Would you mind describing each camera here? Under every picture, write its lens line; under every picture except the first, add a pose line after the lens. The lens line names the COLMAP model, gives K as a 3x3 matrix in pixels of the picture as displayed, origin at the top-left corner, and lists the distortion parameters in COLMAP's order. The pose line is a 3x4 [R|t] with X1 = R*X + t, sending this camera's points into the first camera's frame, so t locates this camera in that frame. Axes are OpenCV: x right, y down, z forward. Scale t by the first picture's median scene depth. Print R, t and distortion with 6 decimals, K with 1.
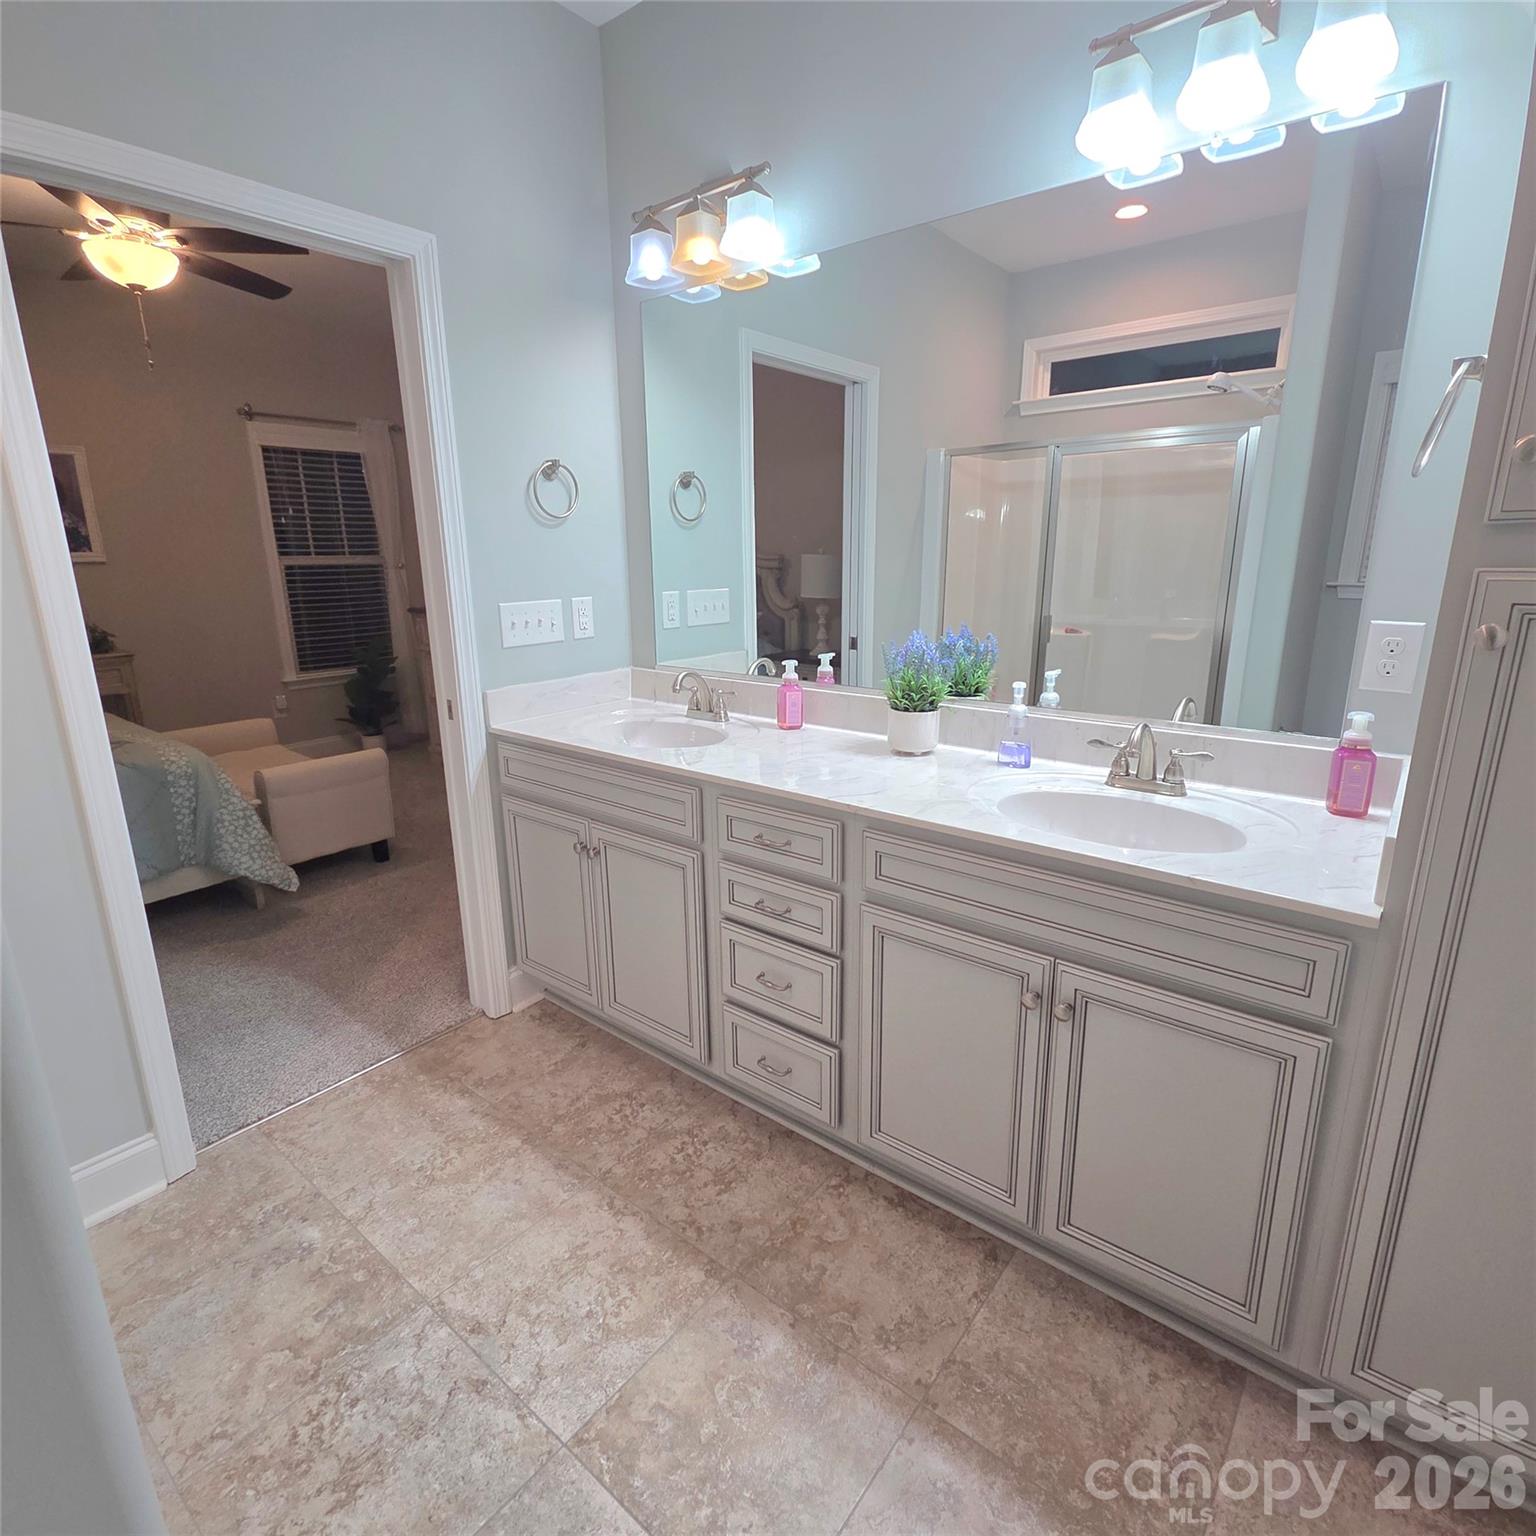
lens RADIAL K [[838.7, 0, 775.3], [0, 838.7, 773.7], [0, 0, 1]] dist [-0.004152, -0.001388]
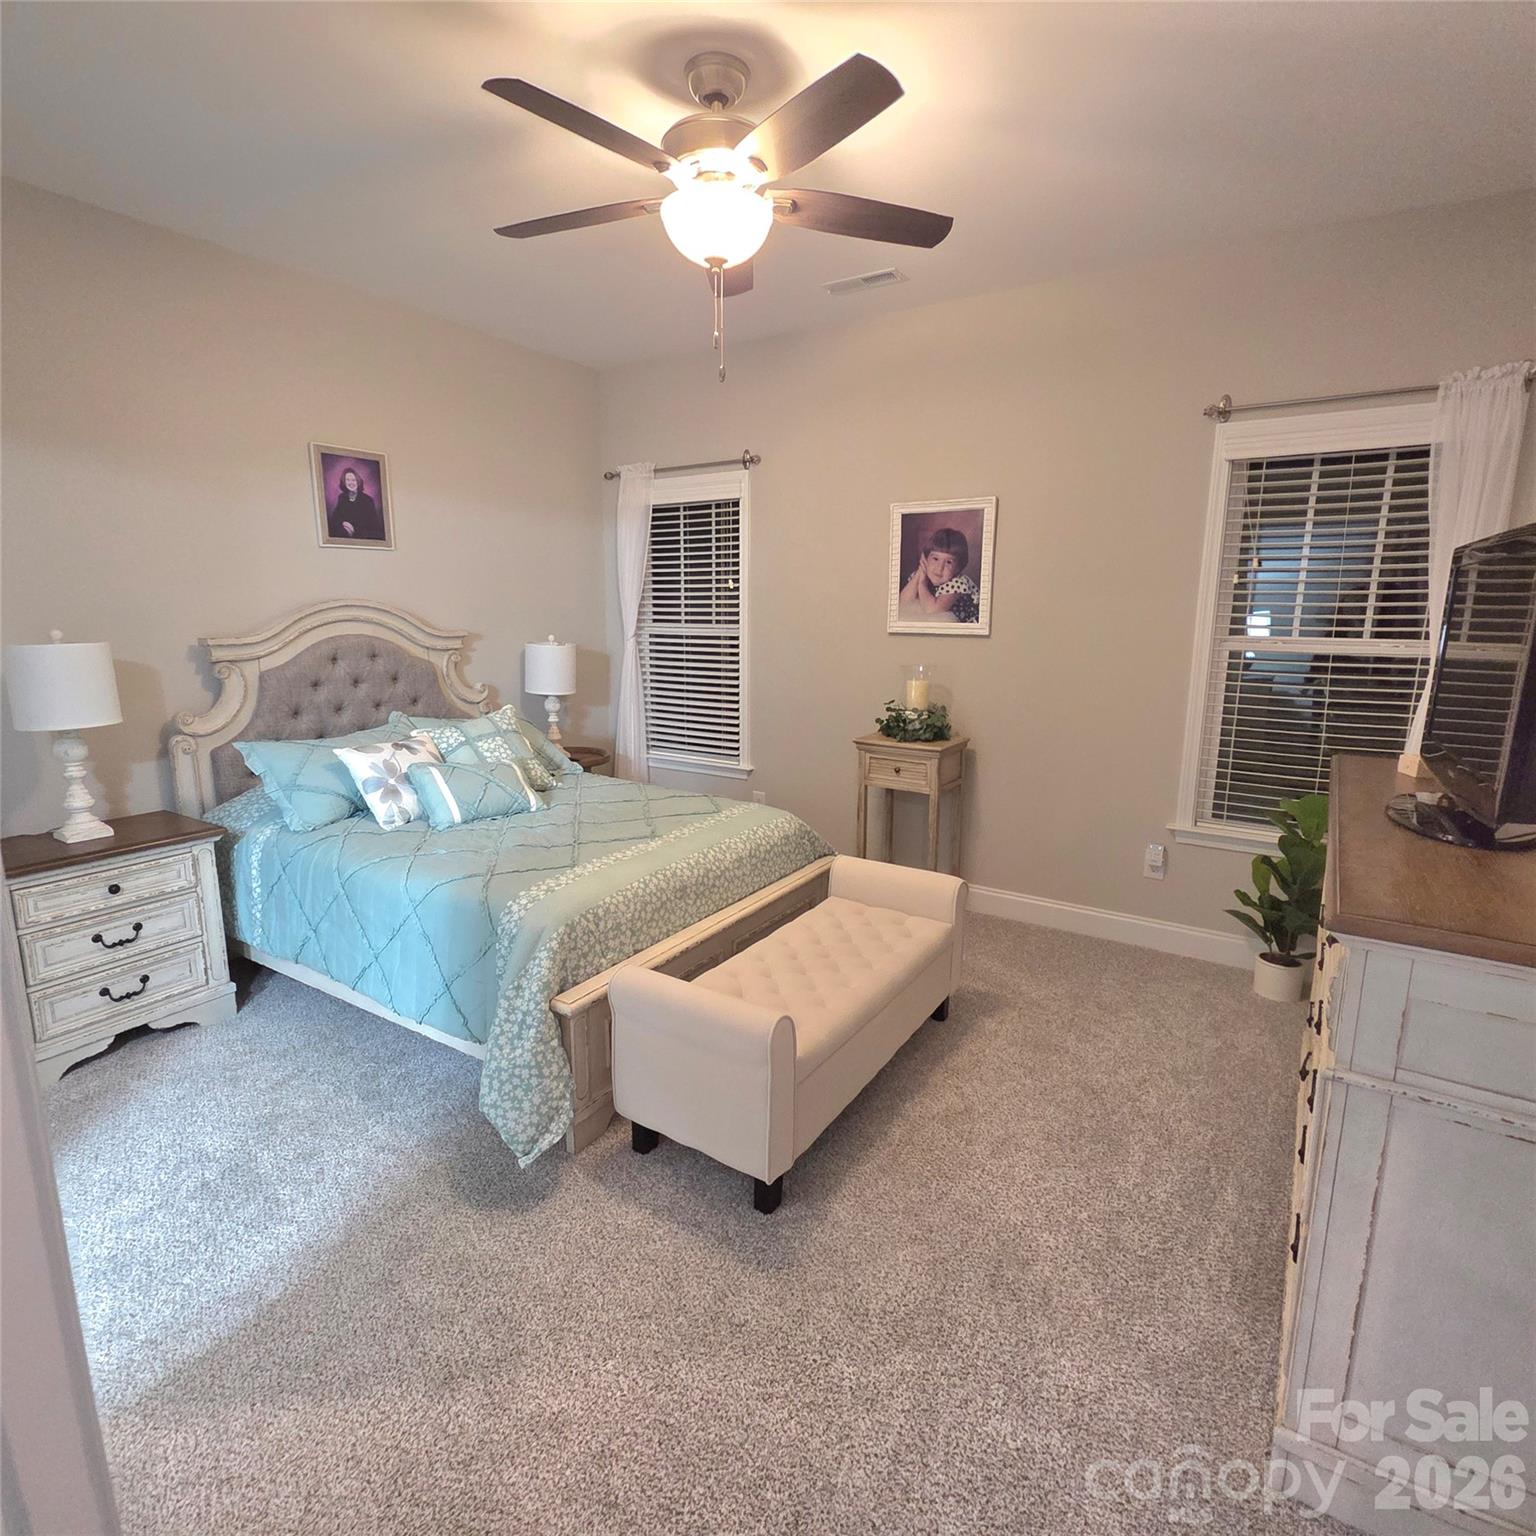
lens RADIAL K [[838.7, 0, 766.9], [0, 838.7, 766.3], [0, 0, 1]] dist [-0.004152, -0.001388]
pose [[0.089631, 0.193940, -0.976910, -0.000438], [-0.265631, 0.949985, 0.164224, -0.189462], [0.959899, 0.244778, 0.136664, 0.646387]]
